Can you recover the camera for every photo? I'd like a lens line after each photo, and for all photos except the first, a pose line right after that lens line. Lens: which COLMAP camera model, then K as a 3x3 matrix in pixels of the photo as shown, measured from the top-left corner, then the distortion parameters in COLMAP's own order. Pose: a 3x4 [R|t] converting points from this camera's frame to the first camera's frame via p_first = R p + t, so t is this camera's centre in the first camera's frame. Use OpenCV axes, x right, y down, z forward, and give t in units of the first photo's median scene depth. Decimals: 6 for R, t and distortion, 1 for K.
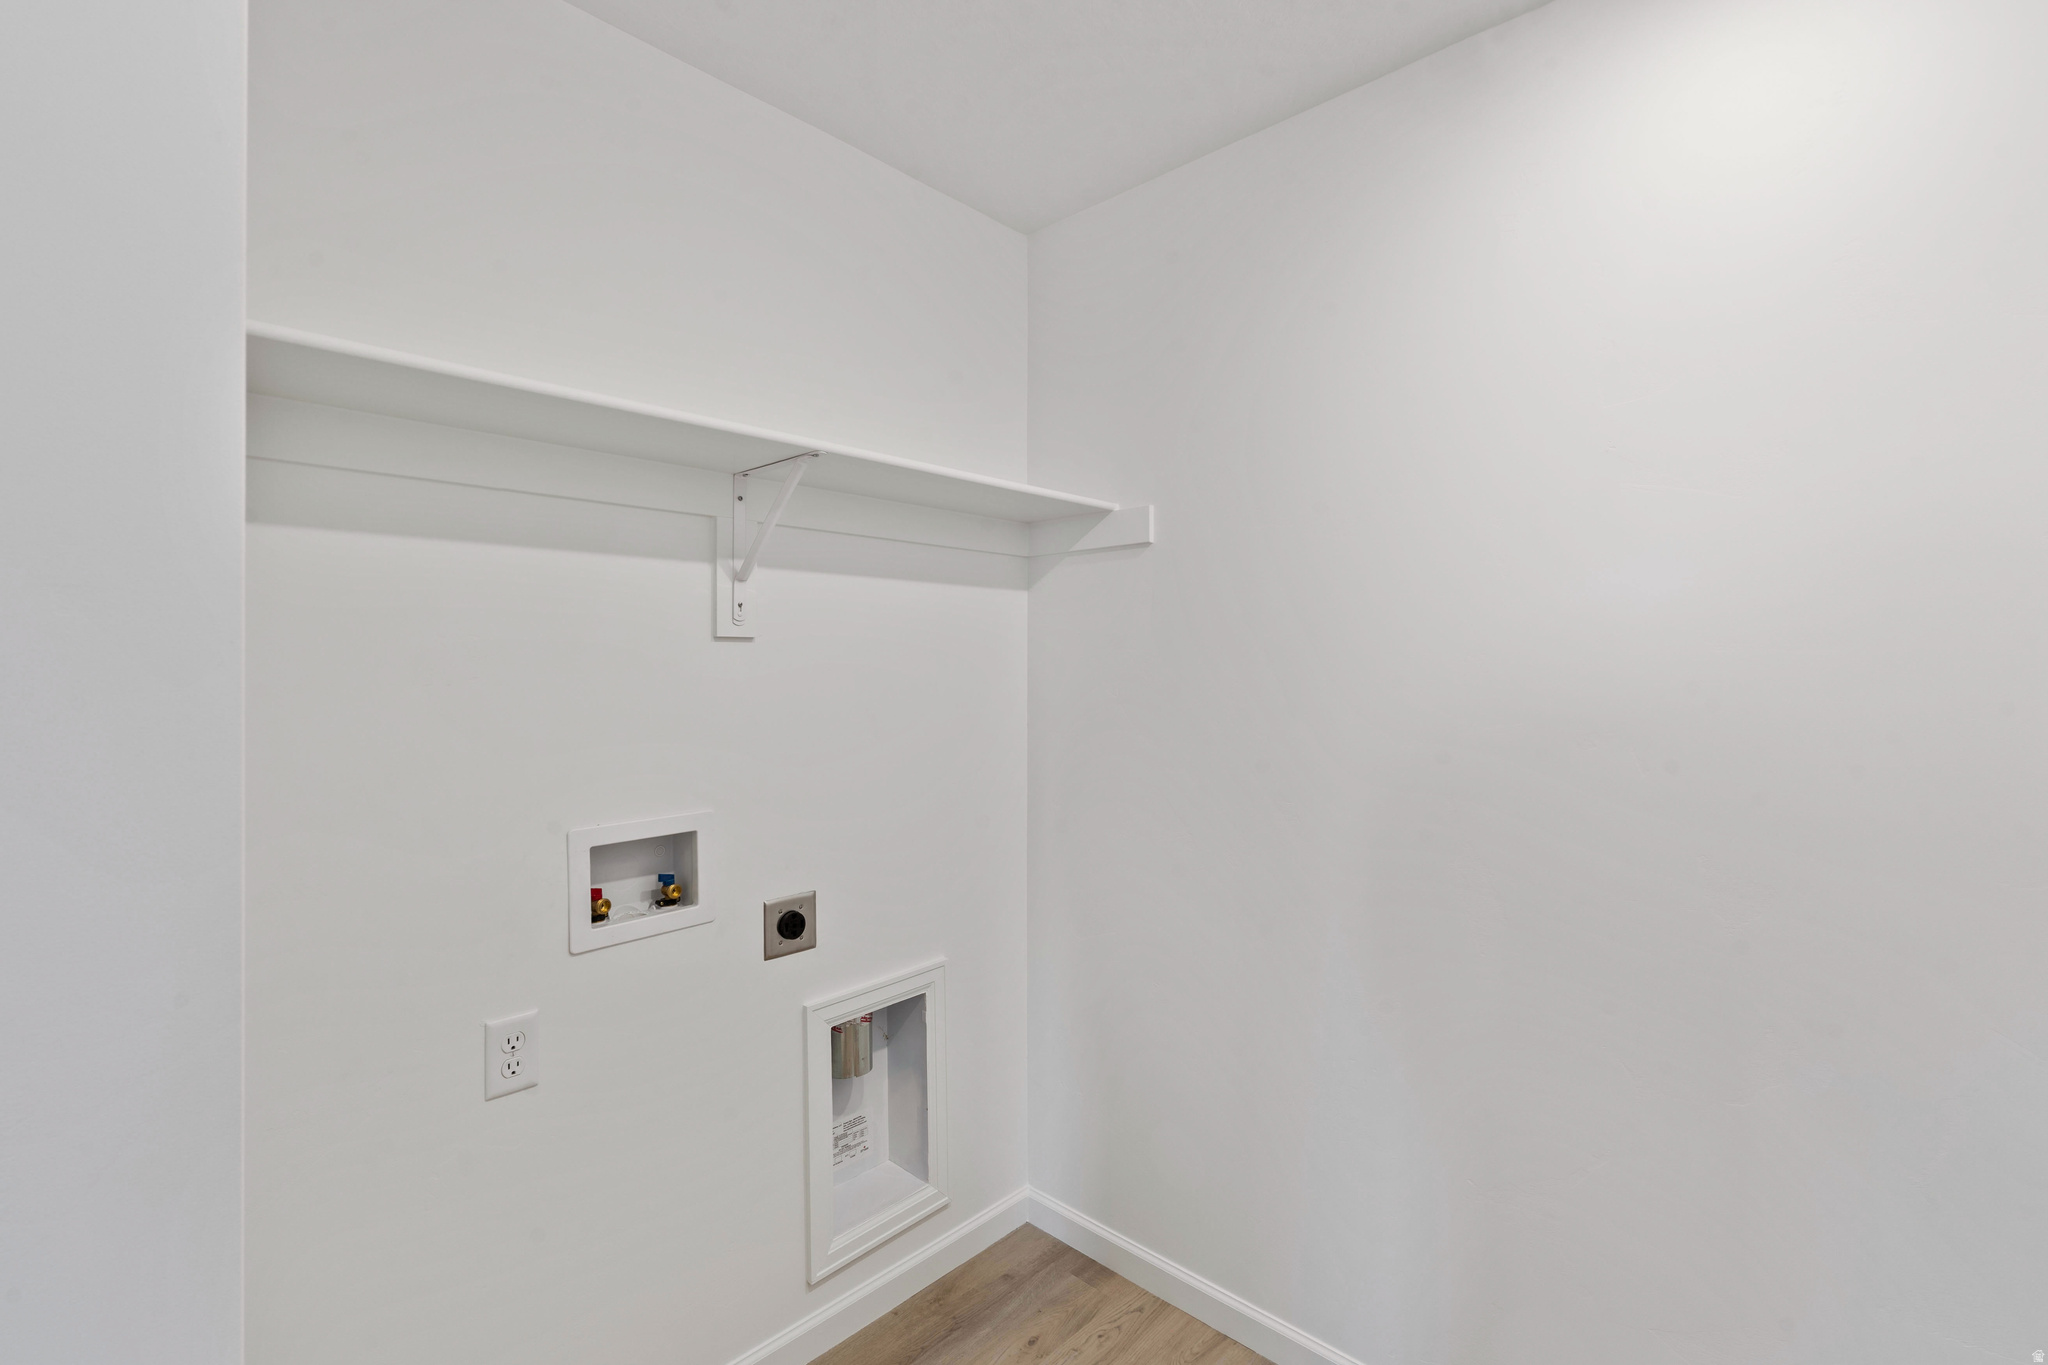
lens RADIAL K [[900.1, 0, 1029.2], [0, 900.1, 661.3], [0, 0, 1]] dist [-0.005172, 0.000892]
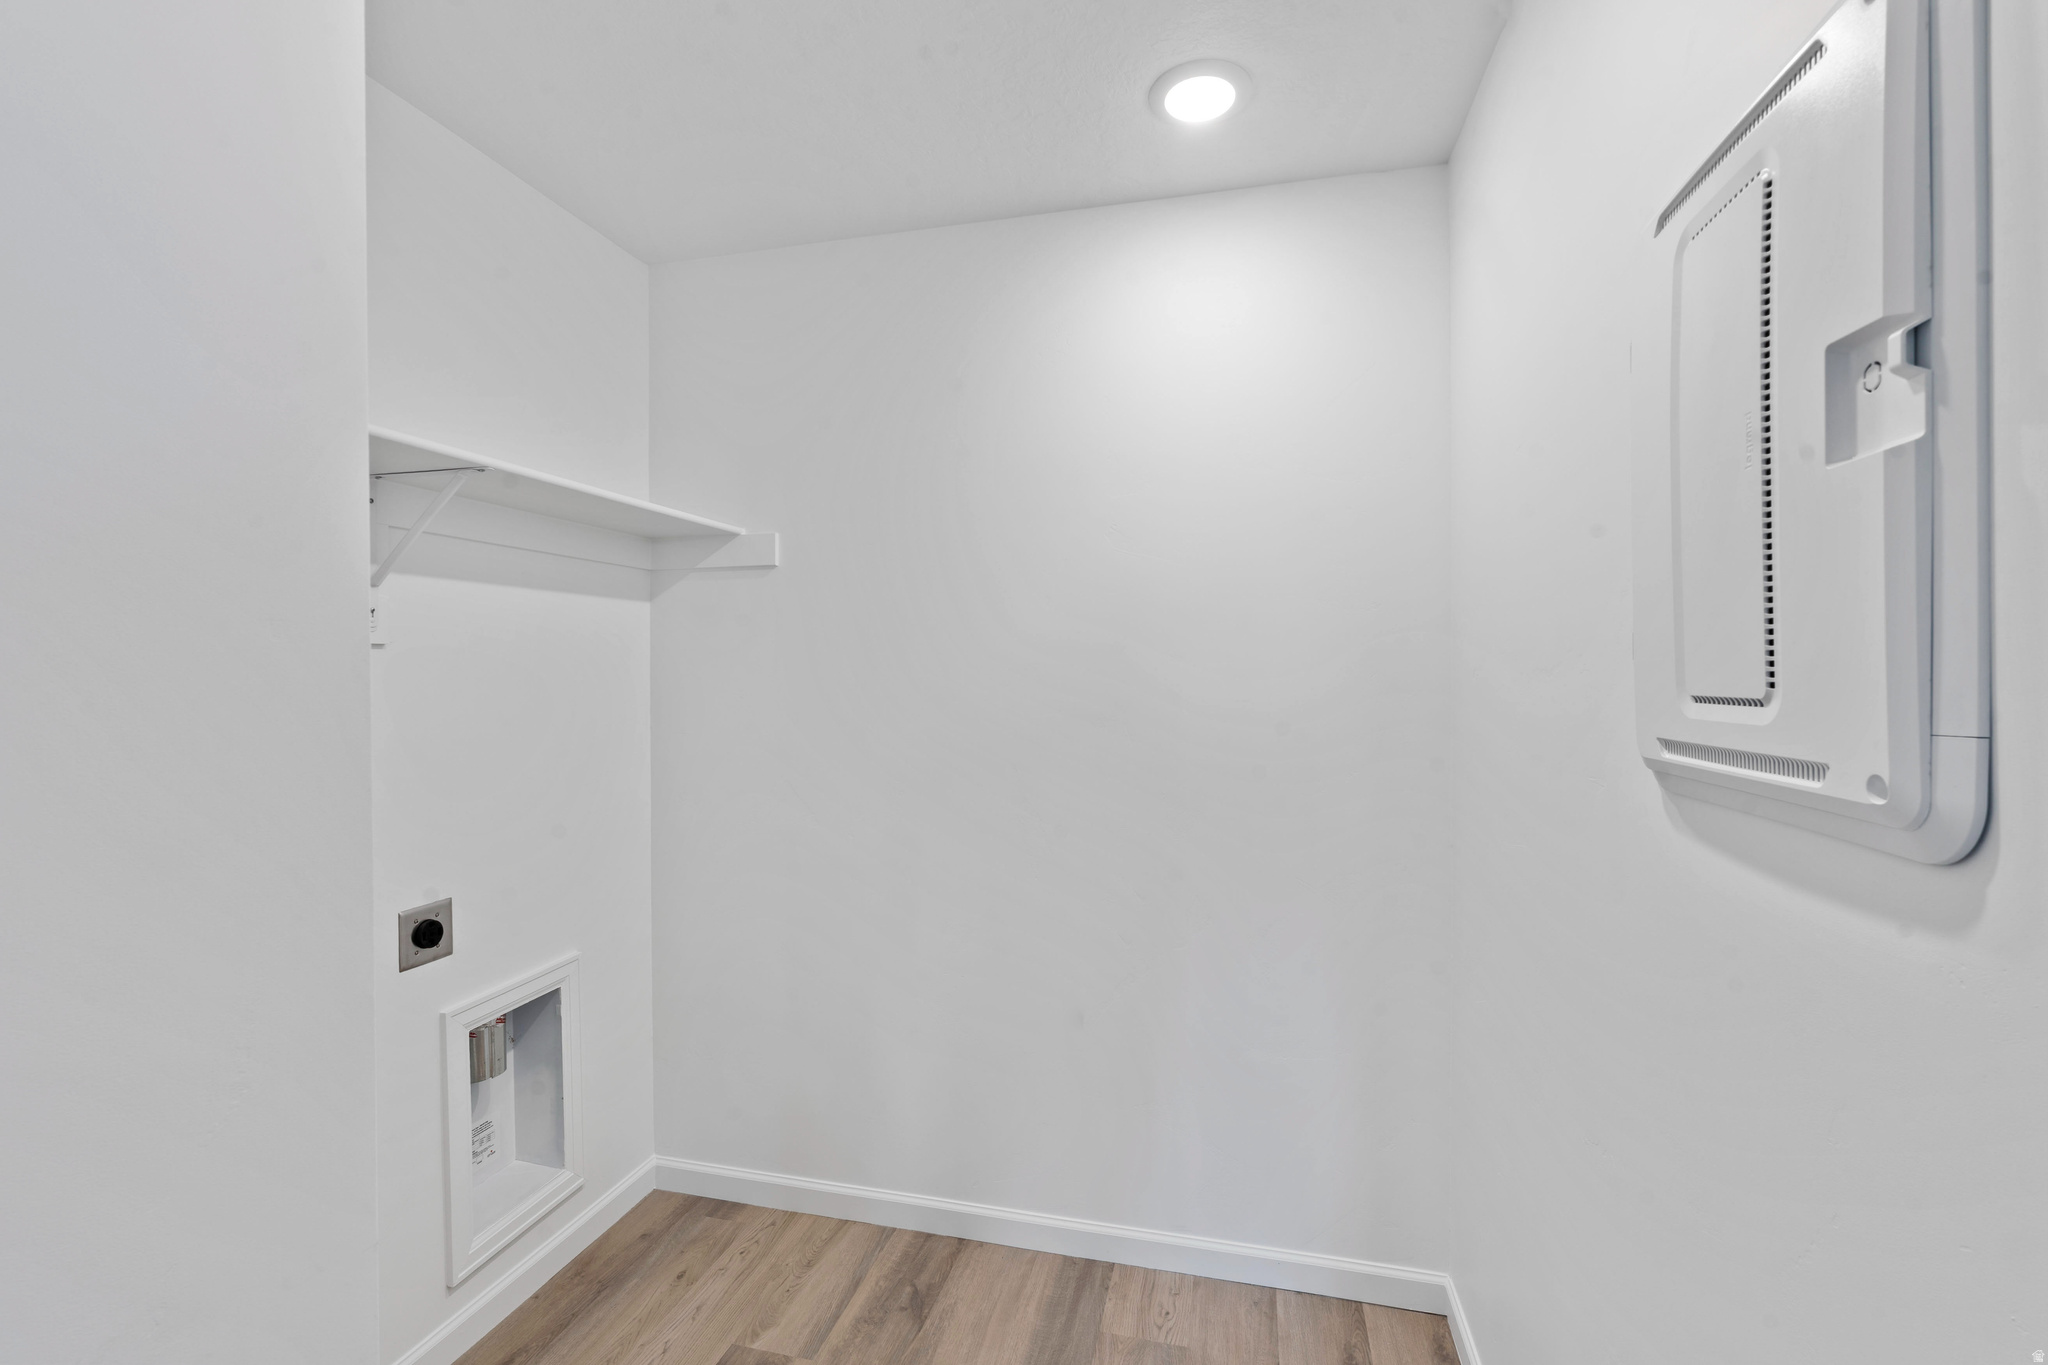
lens RADIAL K [[900.1, 0, 1021.5], [0, 900.1, 682.8], [0, 0, 1]] dist [-0.005172, 0.000892]
pose [[0.872846, -0.007565, 0.487938, -0.159120], [-0.000802, 0.999856, 0.016936, -0.001453], [-0.487996, -0.015174, 0.872714, -0.166680]]
